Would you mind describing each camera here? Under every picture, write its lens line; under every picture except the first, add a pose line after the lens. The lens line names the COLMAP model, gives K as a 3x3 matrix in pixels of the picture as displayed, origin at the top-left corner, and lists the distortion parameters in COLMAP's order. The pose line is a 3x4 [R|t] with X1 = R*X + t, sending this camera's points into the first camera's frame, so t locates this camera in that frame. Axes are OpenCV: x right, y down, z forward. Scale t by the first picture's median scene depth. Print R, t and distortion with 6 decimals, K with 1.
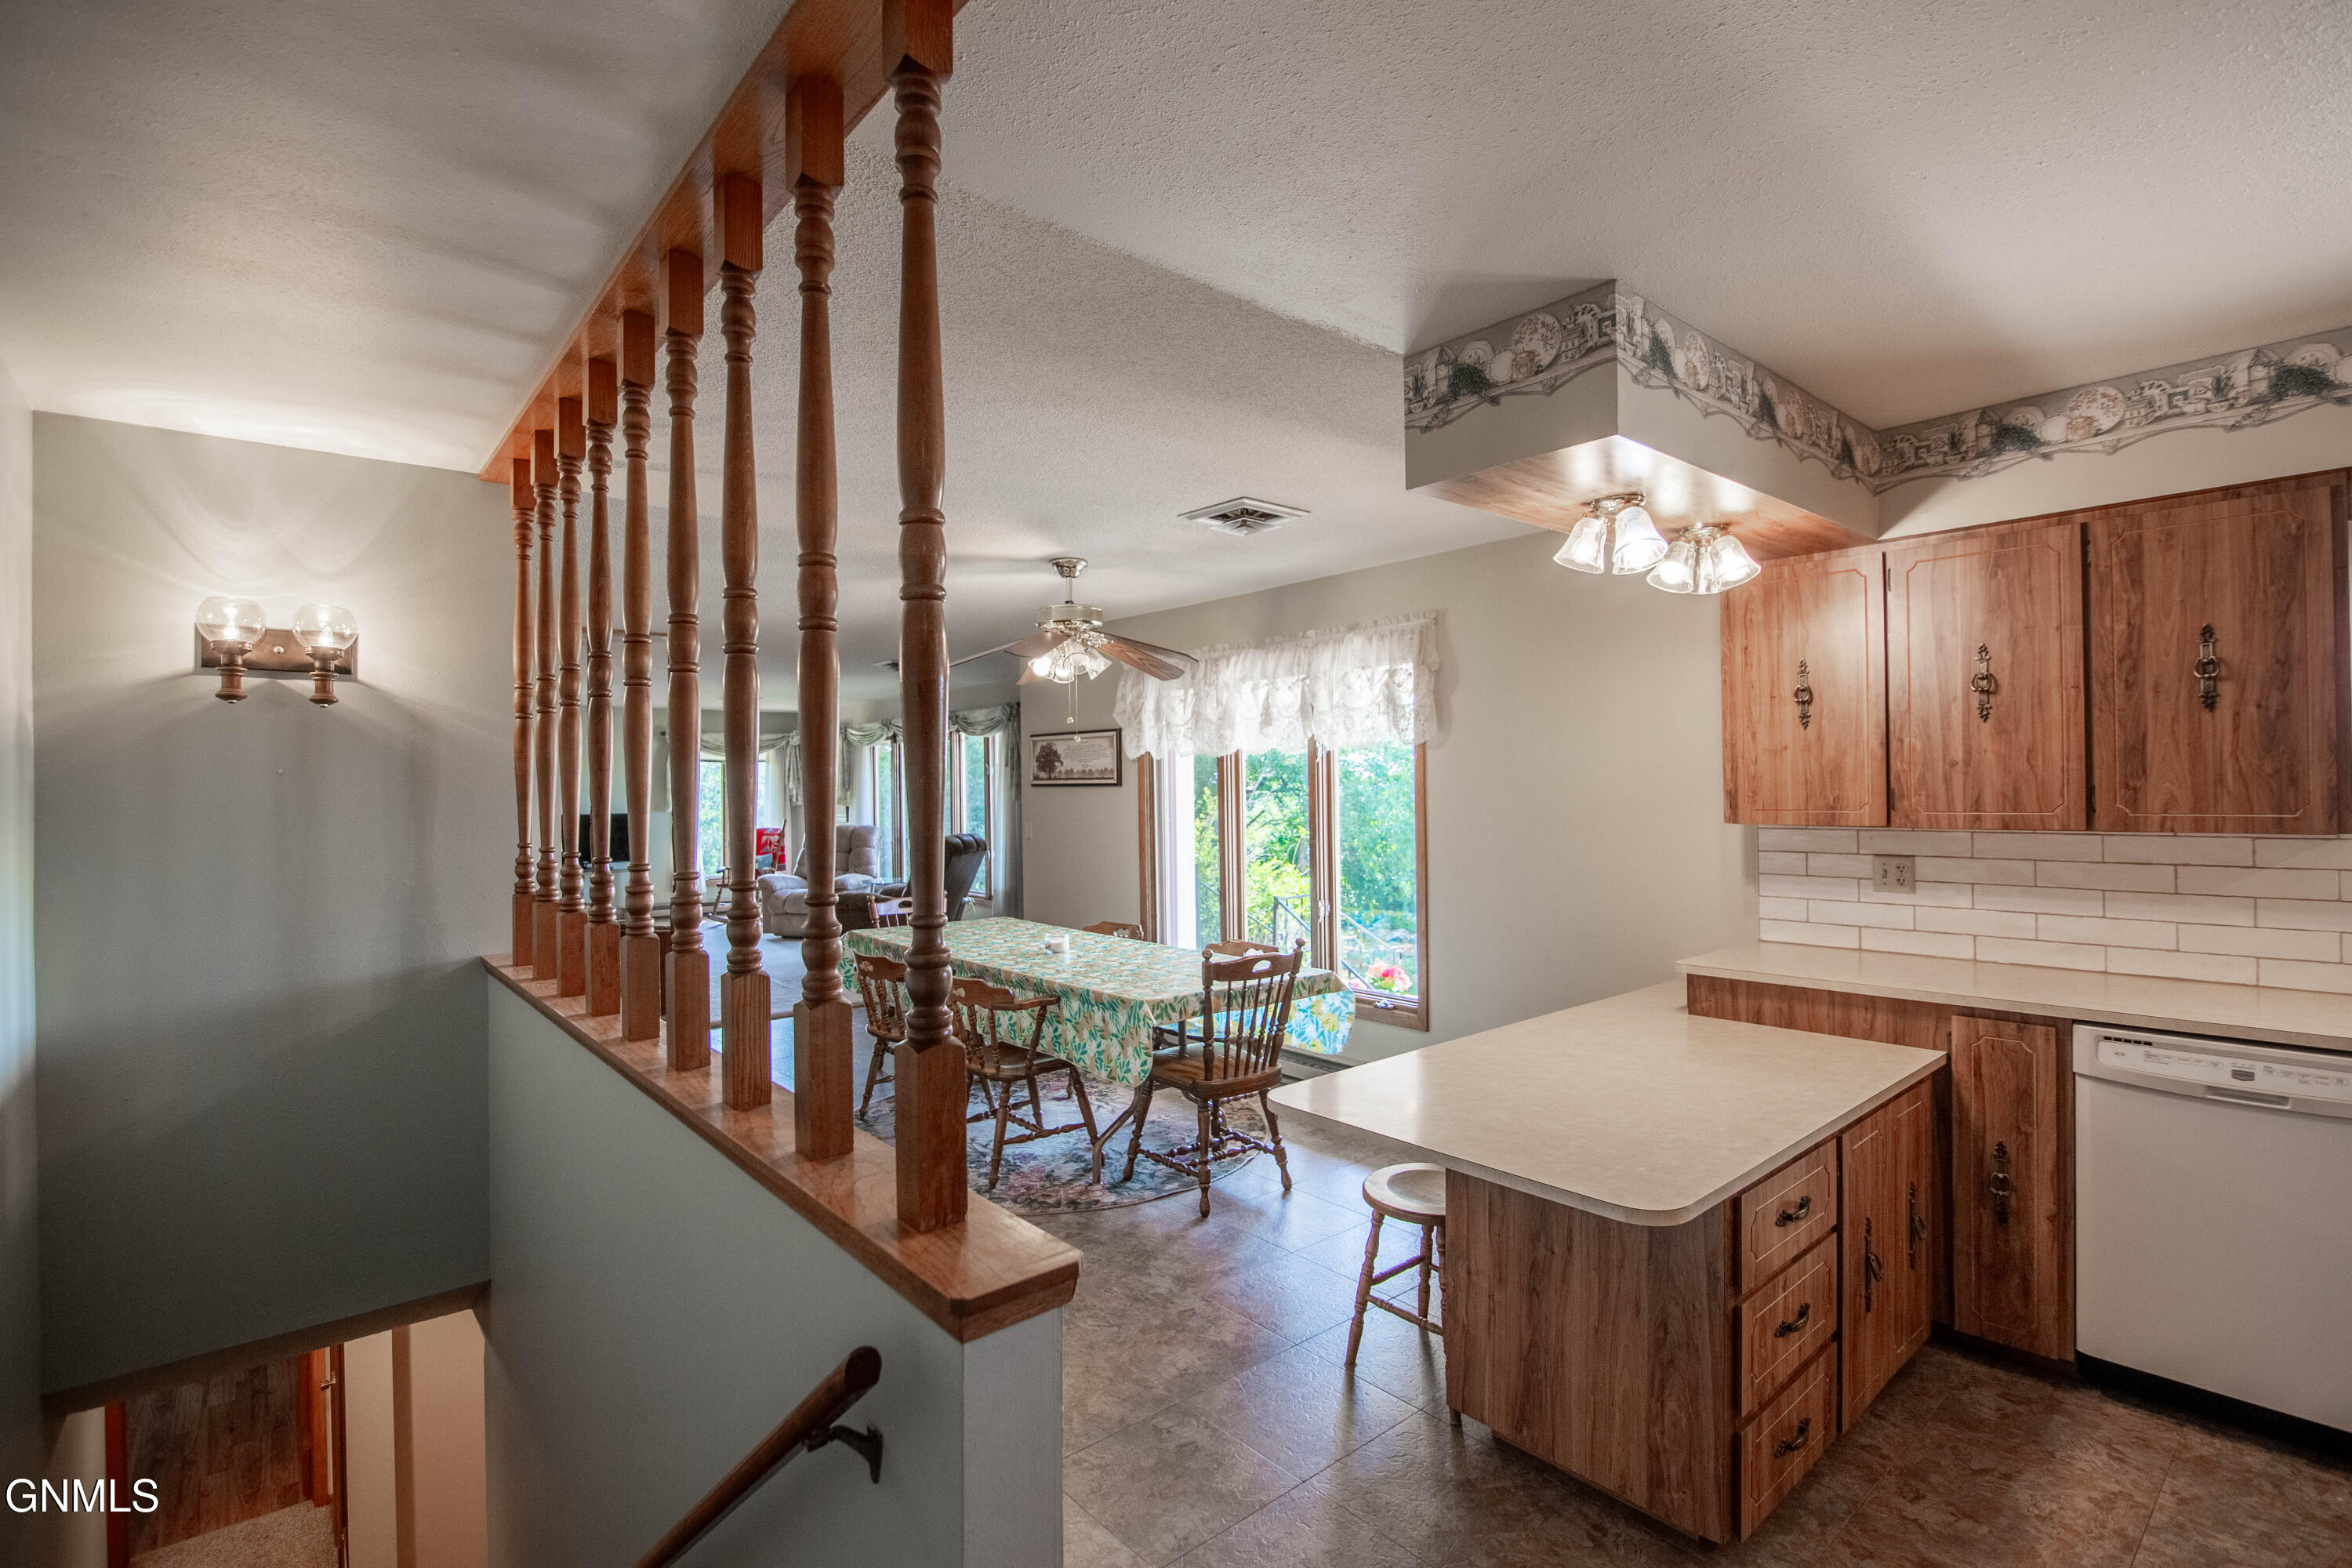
lens RADIAL K [[1084.1, 0, 1166.0], [0, 1084.1, 779.7], [0, 0, 1]] dist [-0.020040, 0.001347]
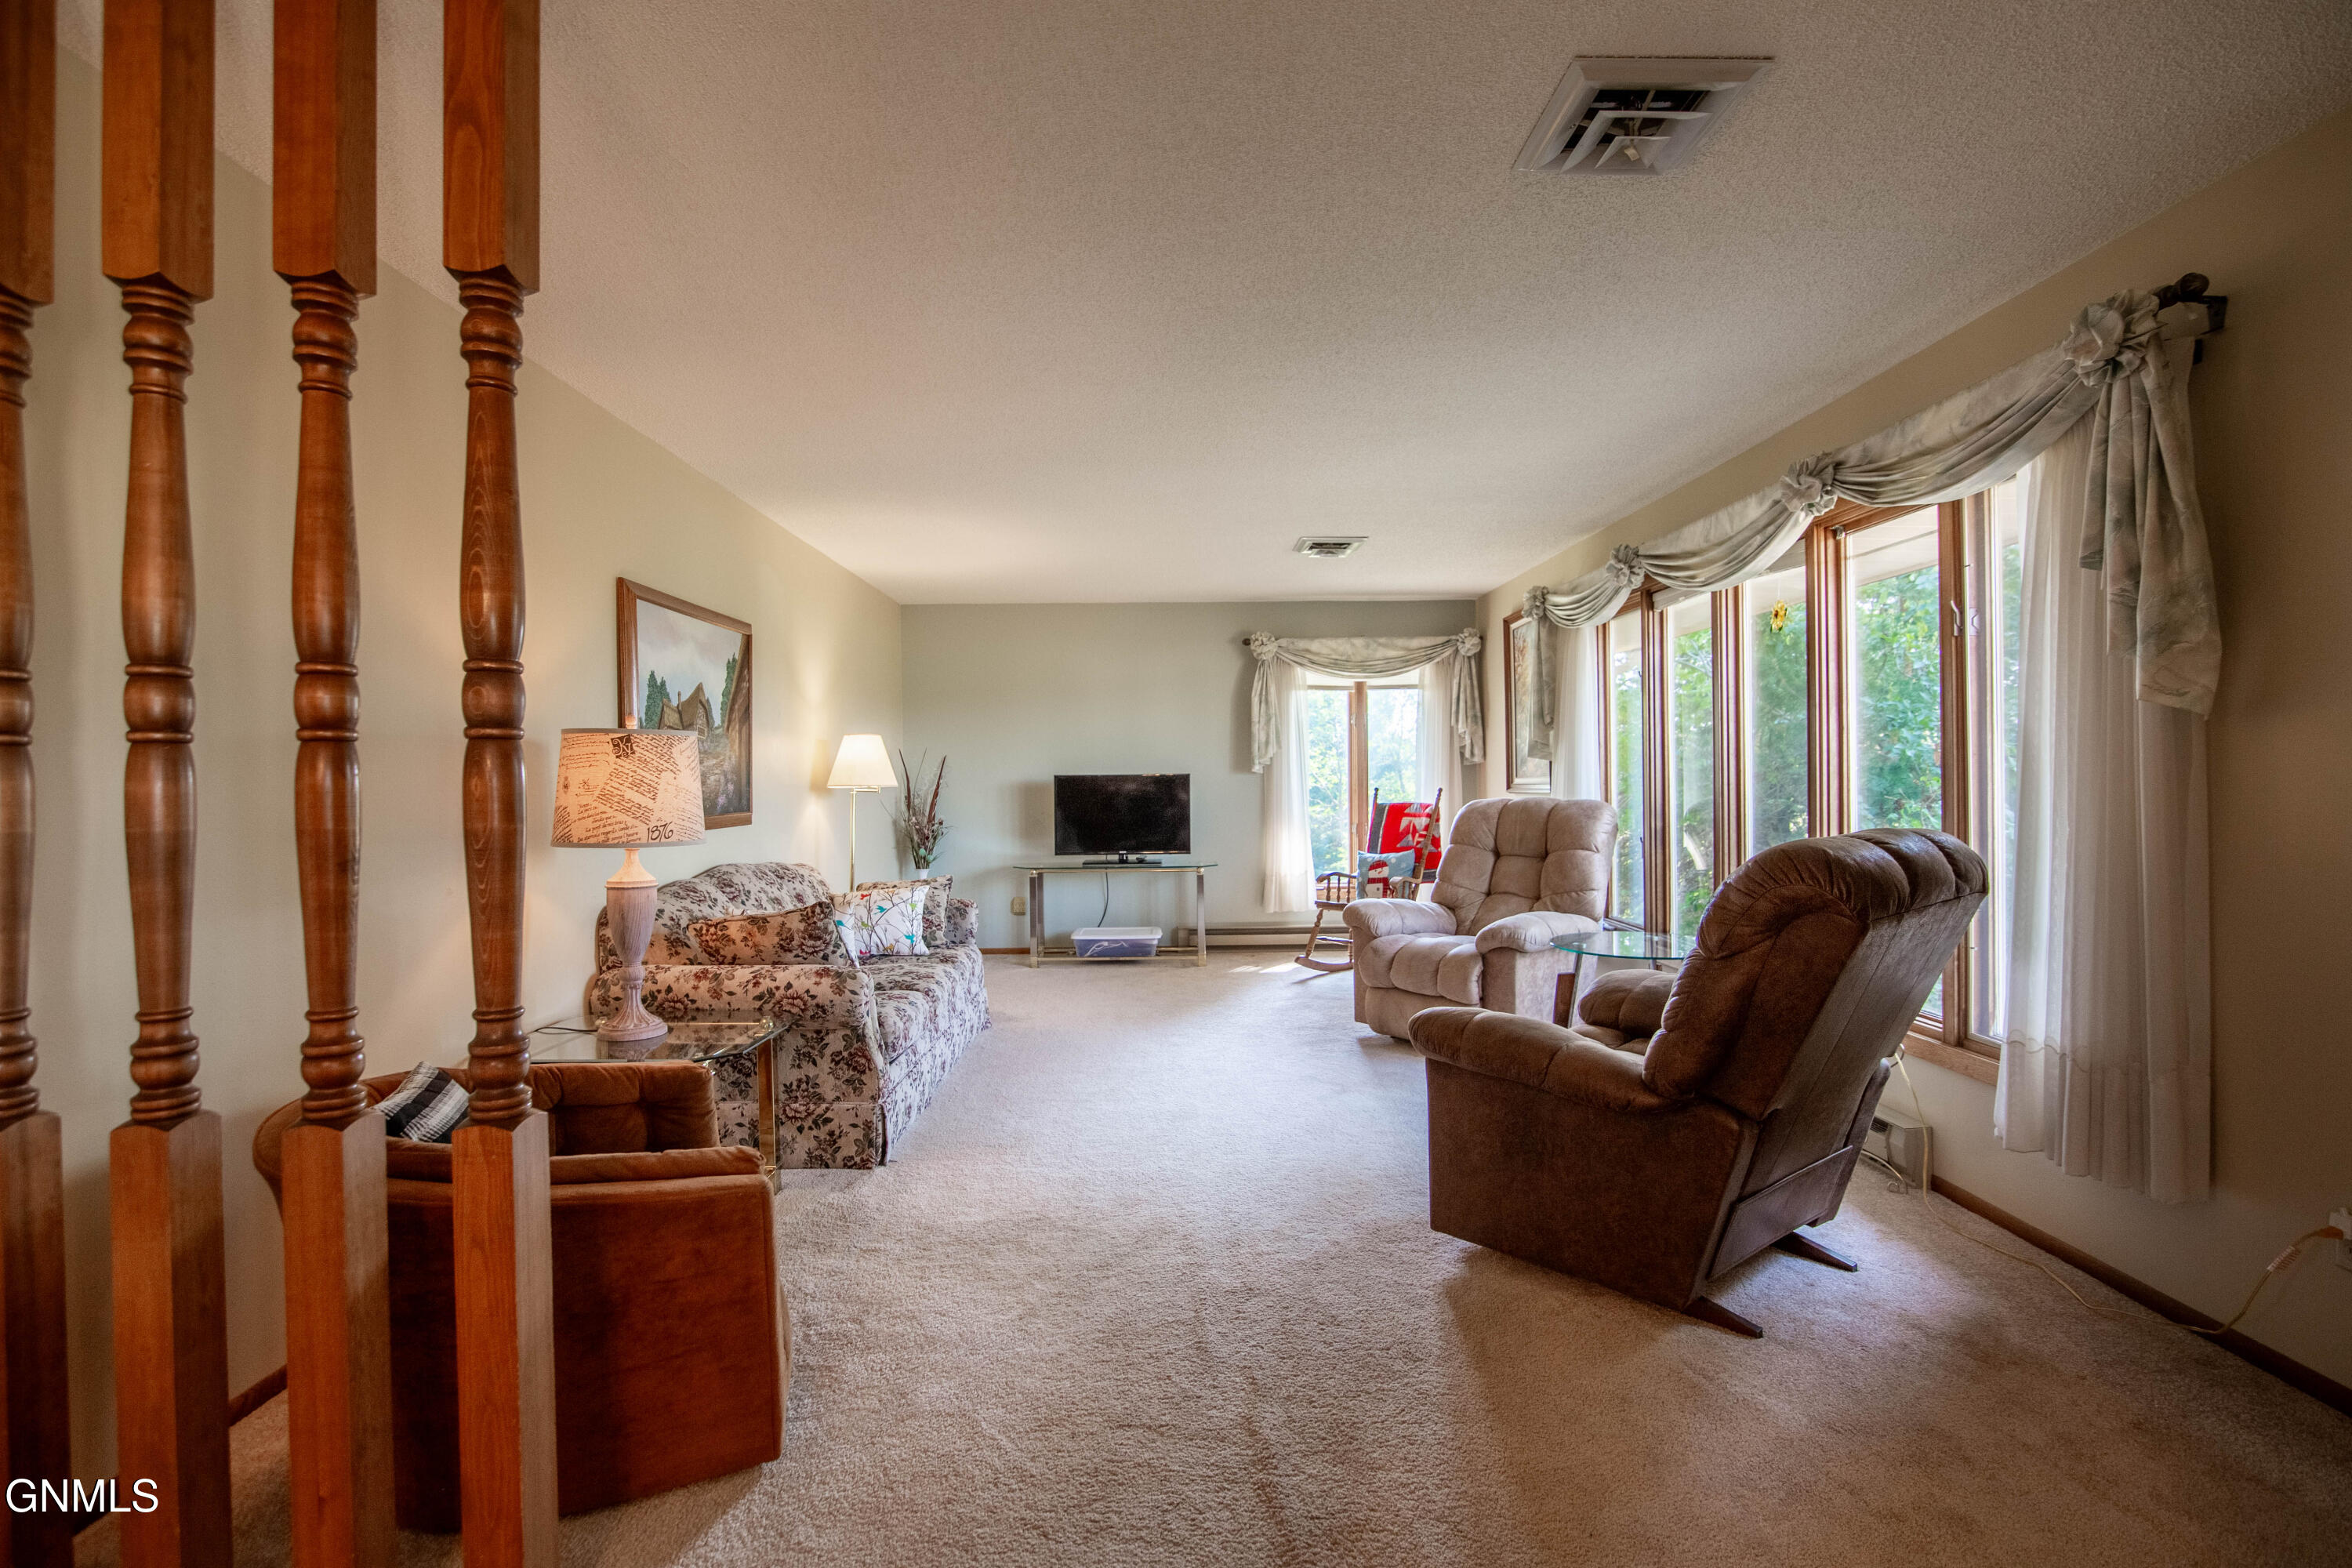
lens RADIAL K [[1084.1, 0, 1167.8], [0, 1084.1, 784.8], [0, 0, 1]] dist [-0.020040, 0.001347]
pose [[0.770222, 0.009477, -0.637706, -0.431609], [0.005409, 0.999757, 0.021391, 0.088777], [0.637754, -0.019925, 0.769983, 1.895967]]
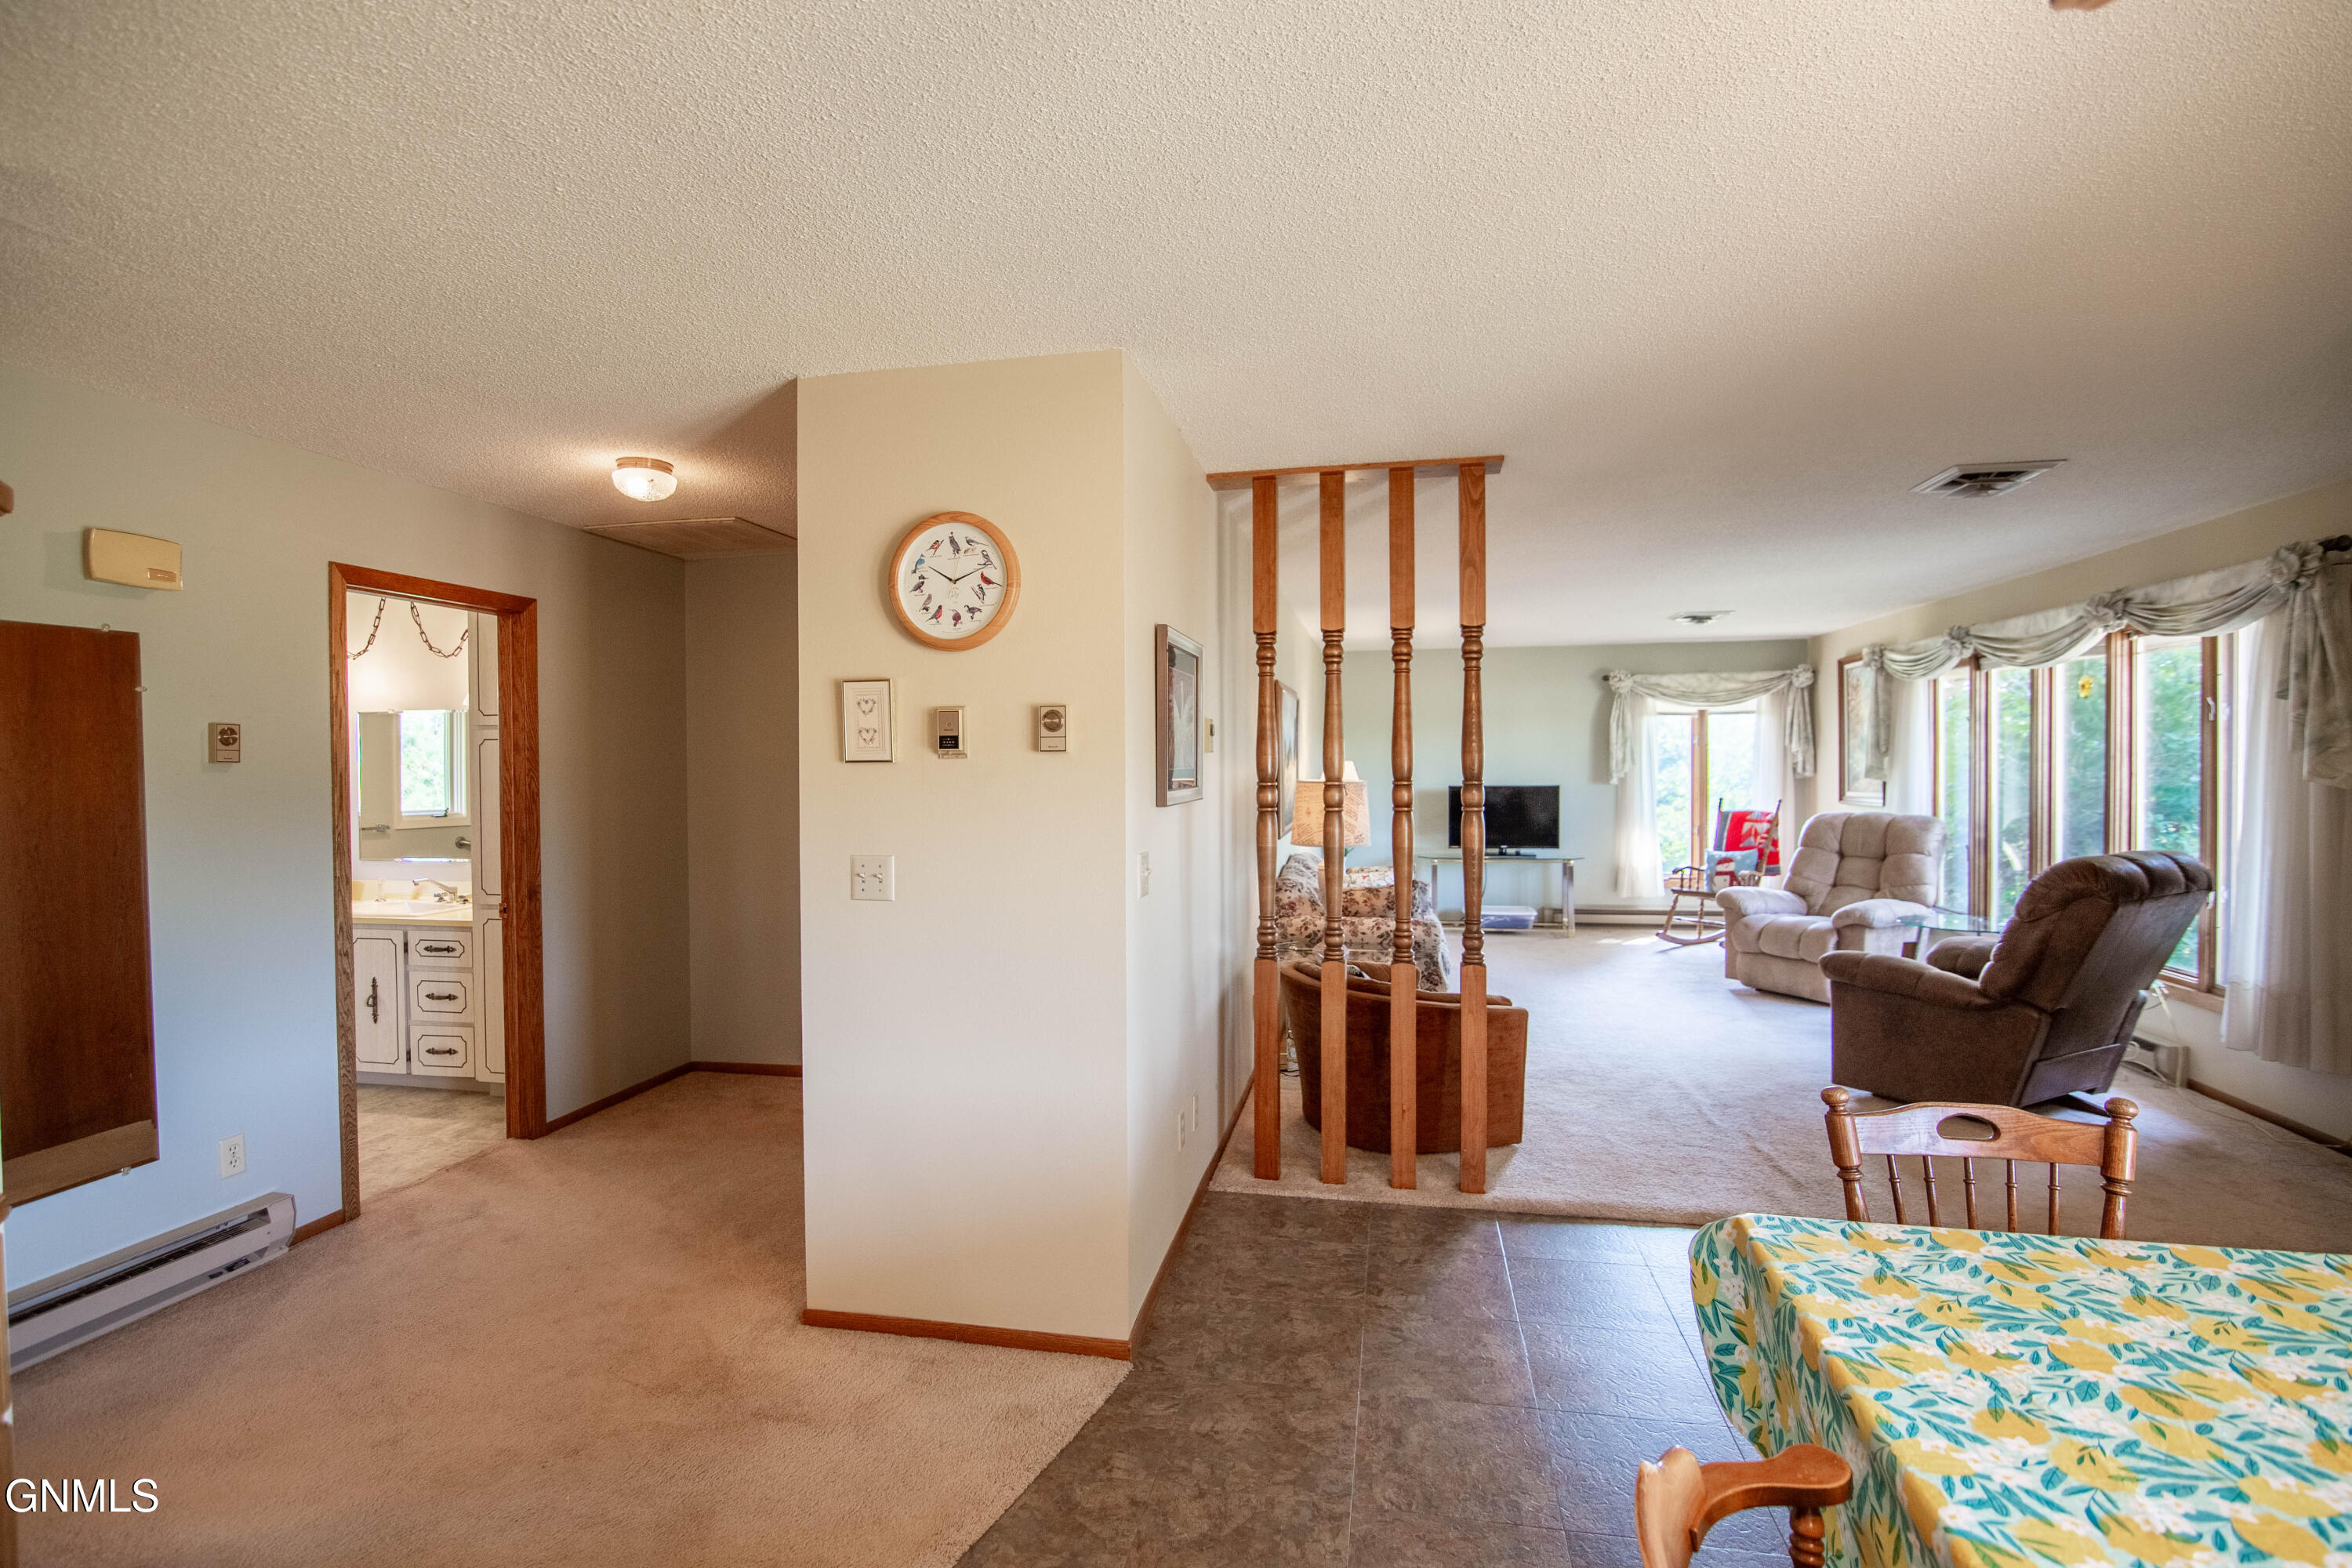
lens RADIAL K [[1084.1, 0, 1170.9], [0, 1084.1, 788.2], [0, 0, 1]] dist [-0.020040, 0.001347]
pose [[0.619176, 0.024920, -0.784856, -0.251488], [0.007178, 0.999275, 0.037391, 0.011270], [0.785219, -0.028785, 0.618549, 1.139104]]
